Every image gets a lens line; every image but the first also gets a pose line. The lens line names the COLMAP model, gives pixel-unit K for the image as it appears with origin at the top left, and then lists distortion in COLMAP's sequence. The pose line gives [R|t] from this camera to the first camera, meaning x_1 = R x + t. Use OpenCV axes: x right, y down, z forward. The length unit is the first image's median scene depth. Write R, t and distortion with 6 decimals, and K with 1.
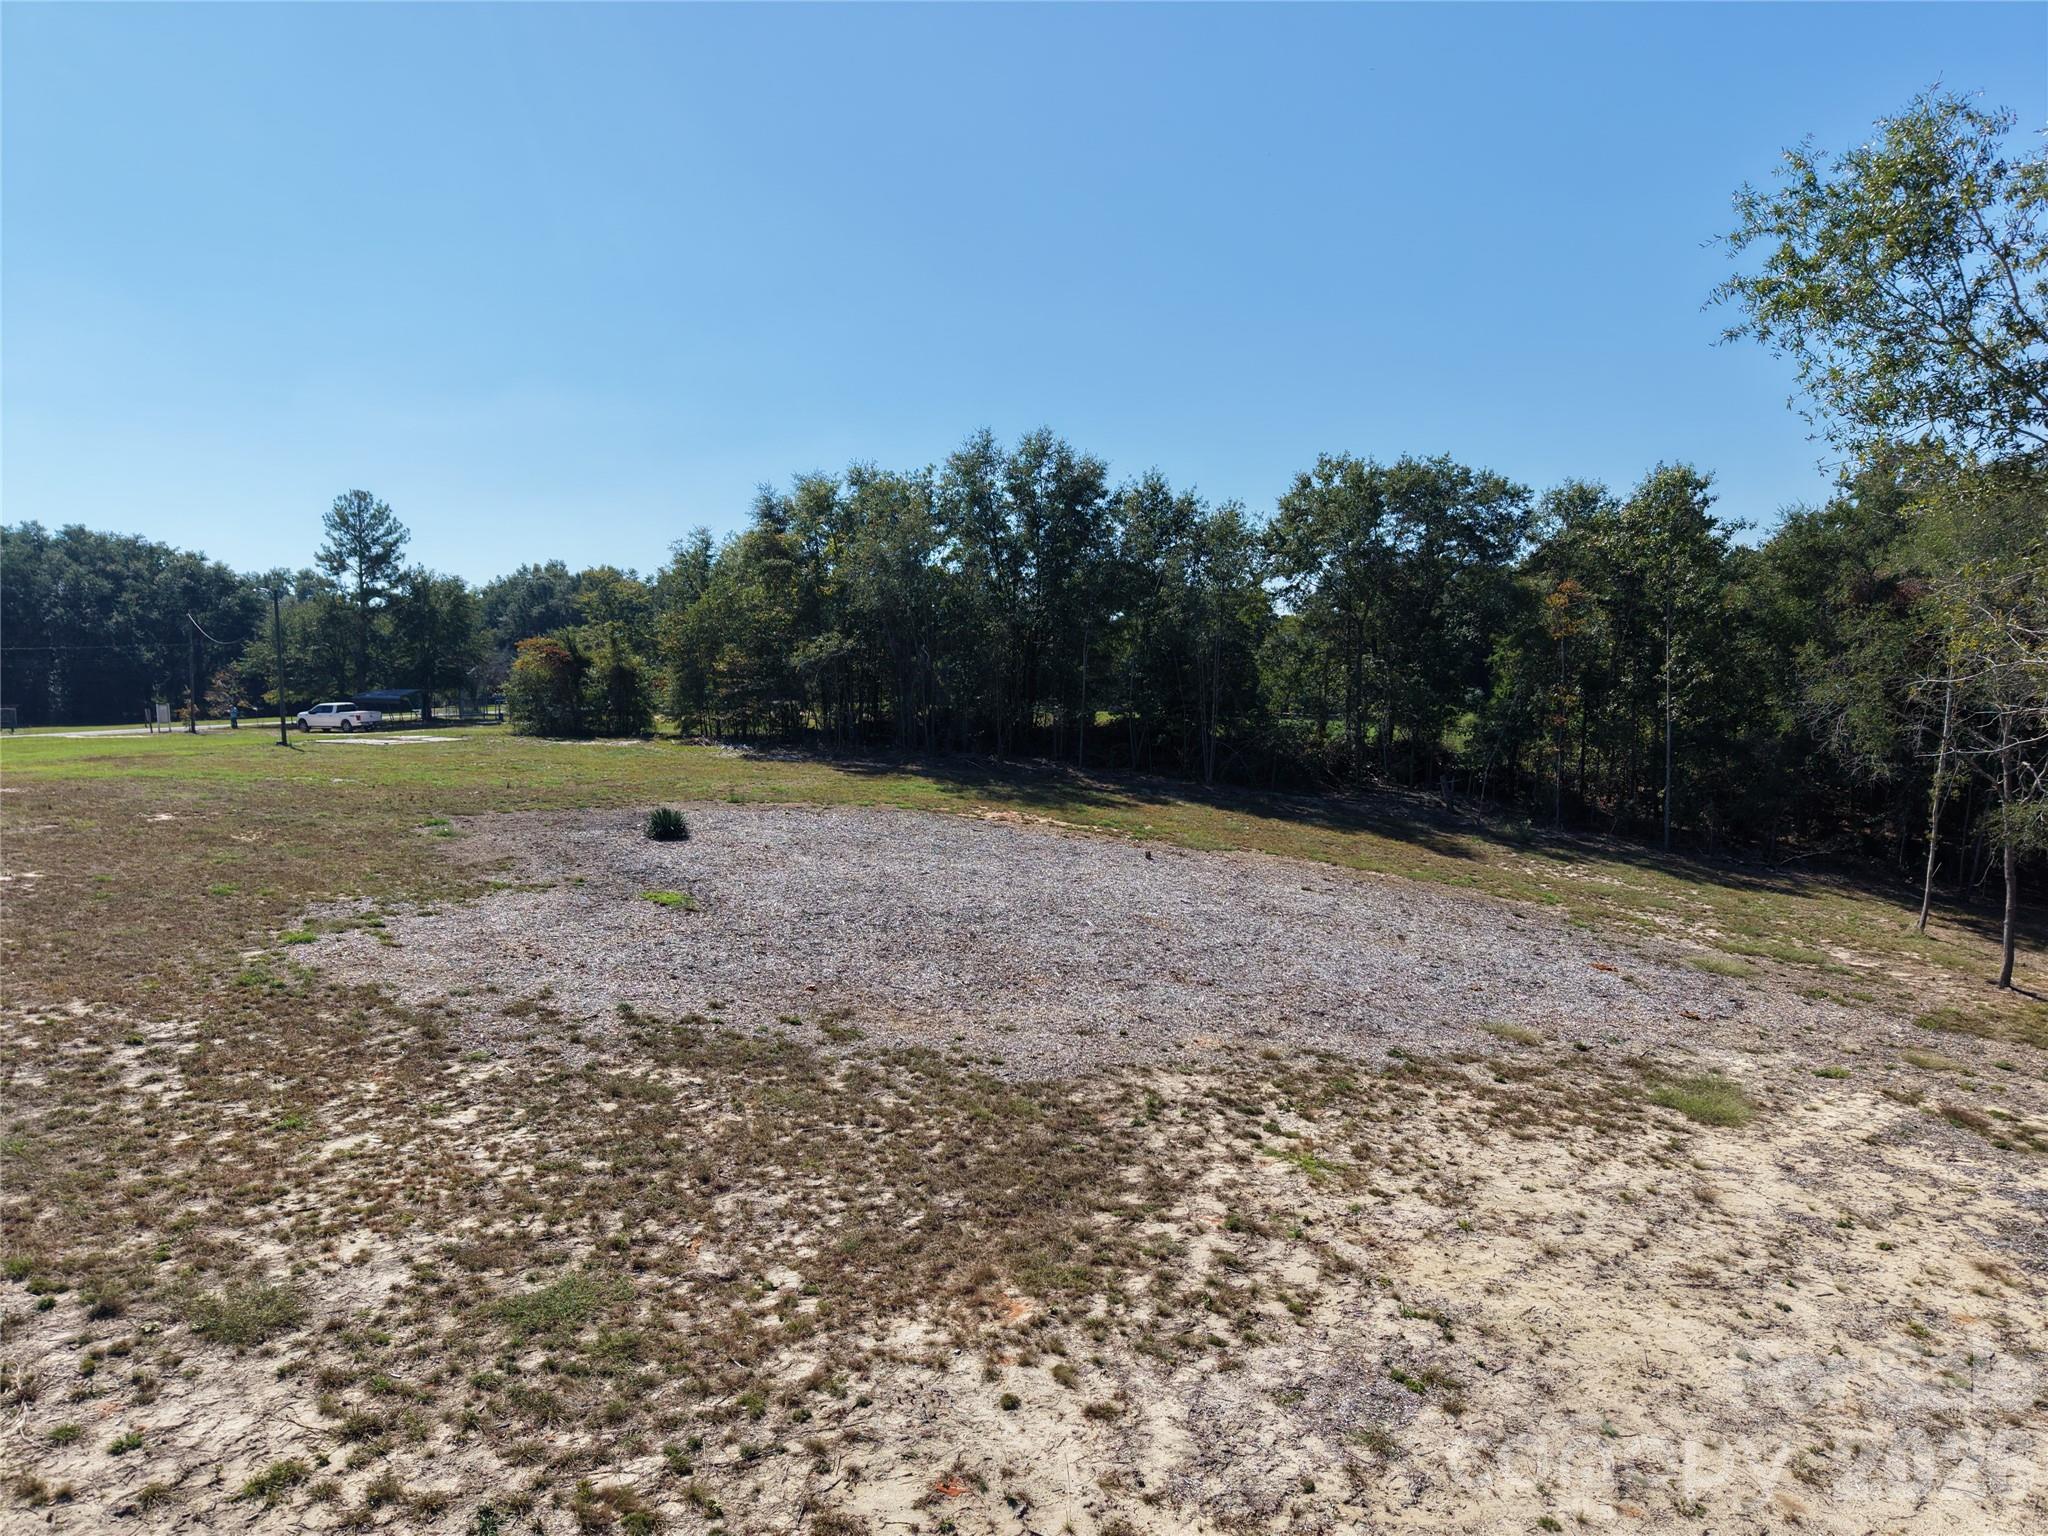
lens RADIAL K [[1358.6, 0, 1030.8], [0, 1358.6, 778.1], [0, 0, 1]] dist [0.027951, -0.030085]
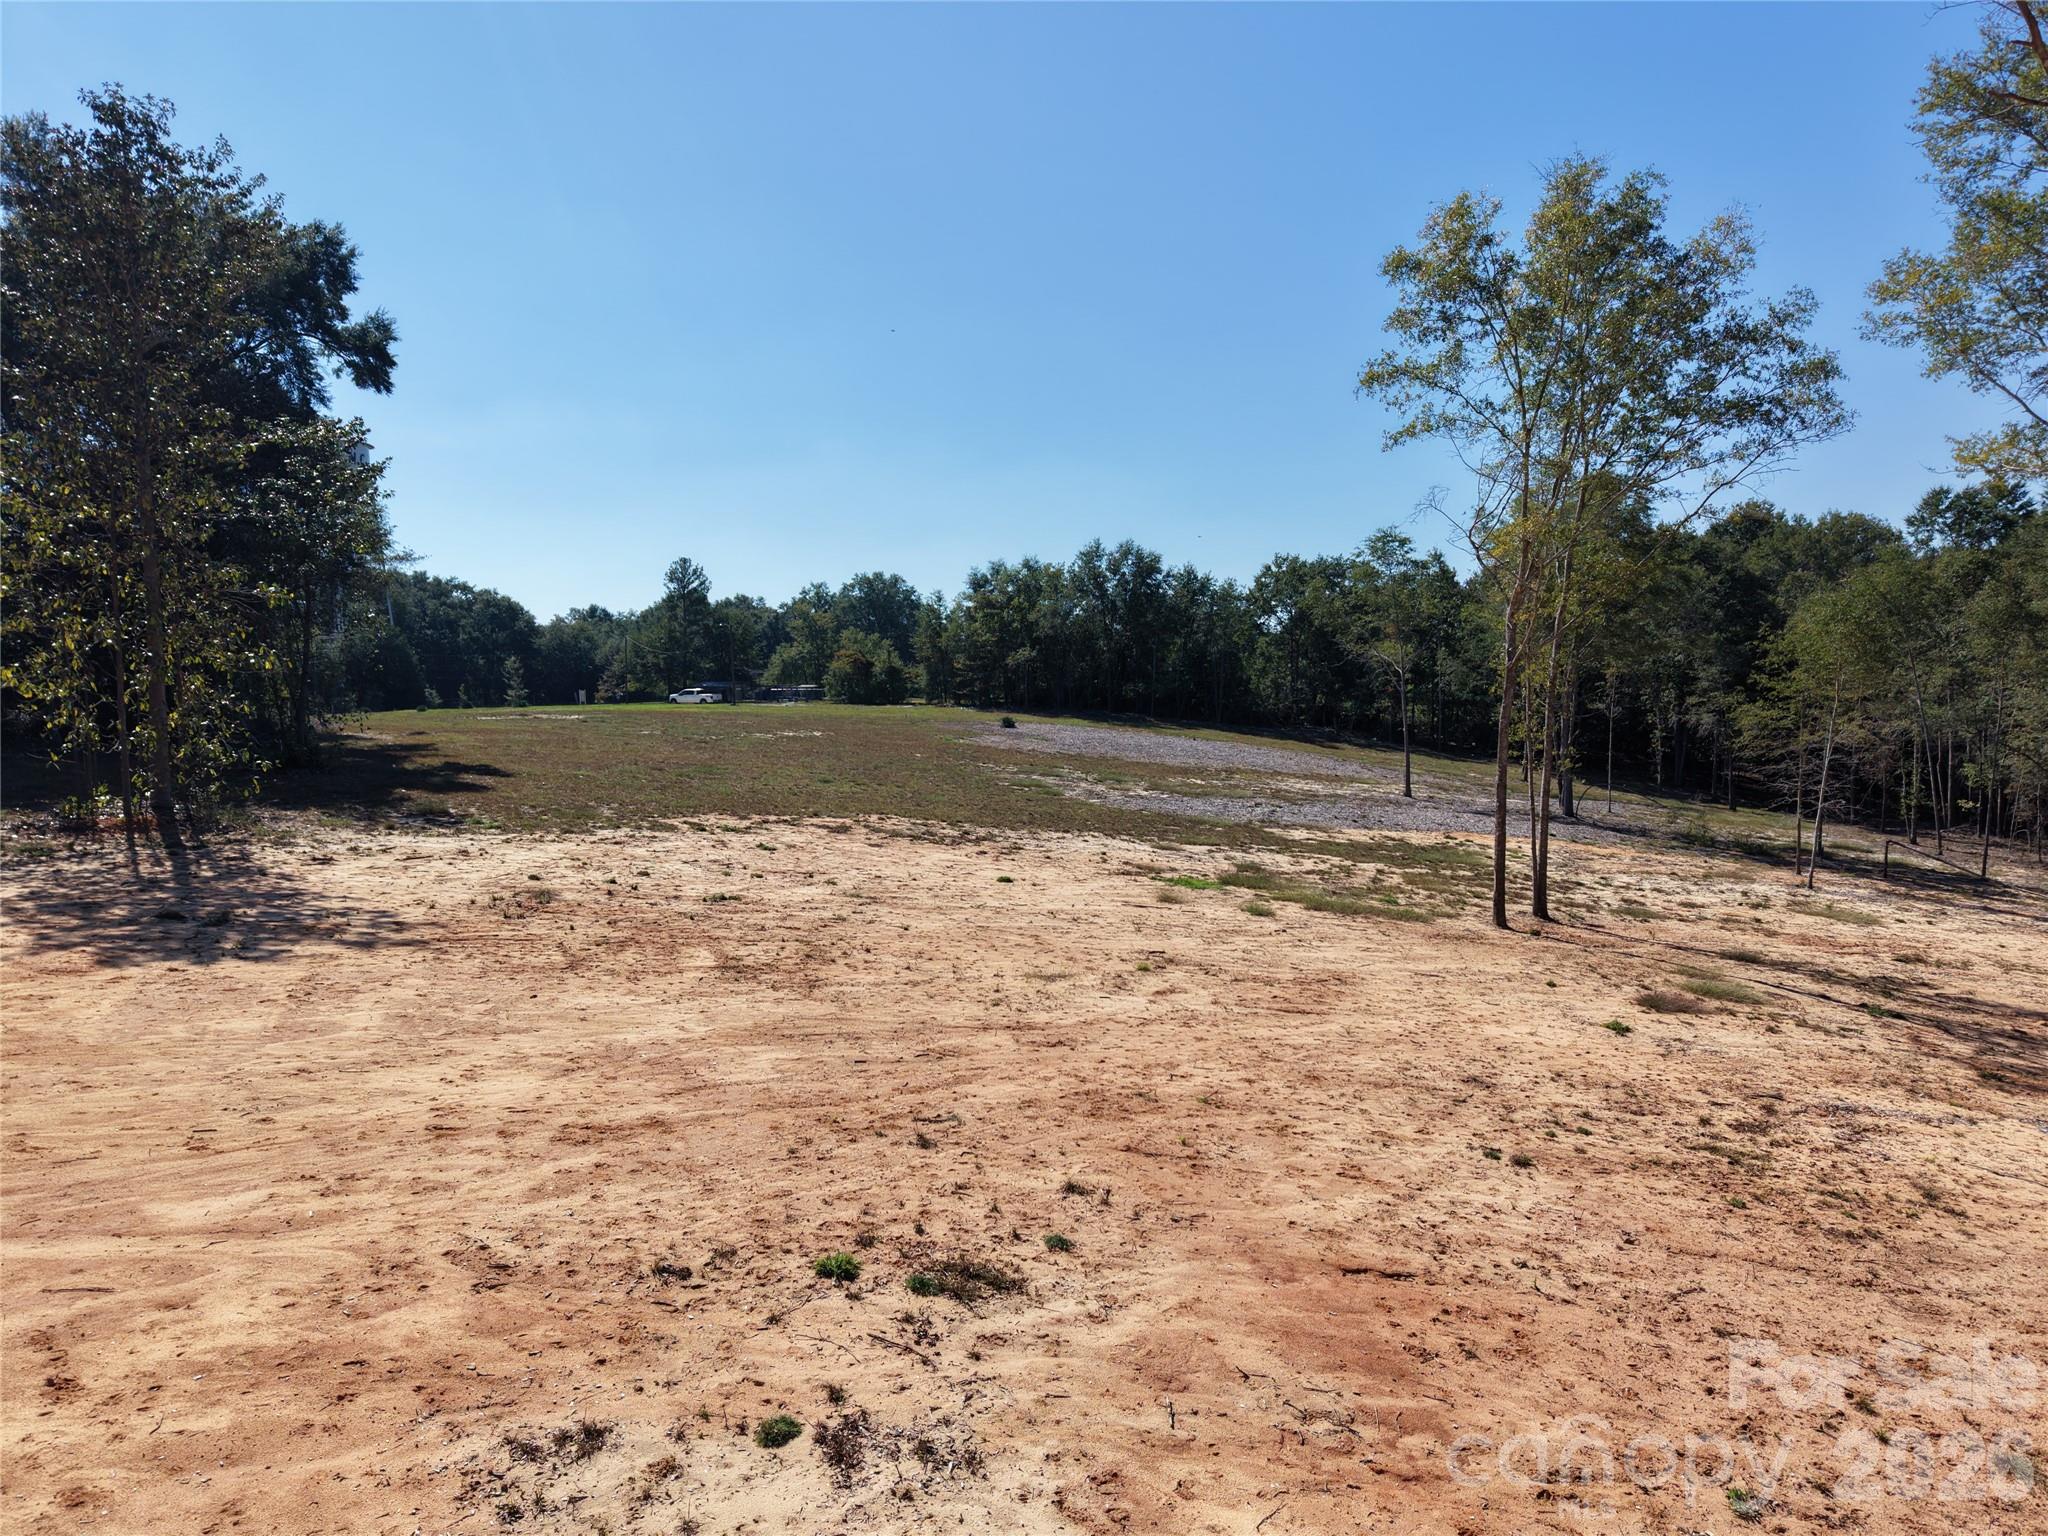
lens RADIAL K [[1358.6, 0, 1032.3], [0, 1358.6, 752.0], [0, 0, 1]] dist [0.027951, -0.030085]
pose [[0.999992, -0.003583, -0.001713, -0.121428], [0.003541, 0.999706, -0.023968, 0.082140], [0.001799, 0.023961, 0.999711, -0.864943]]
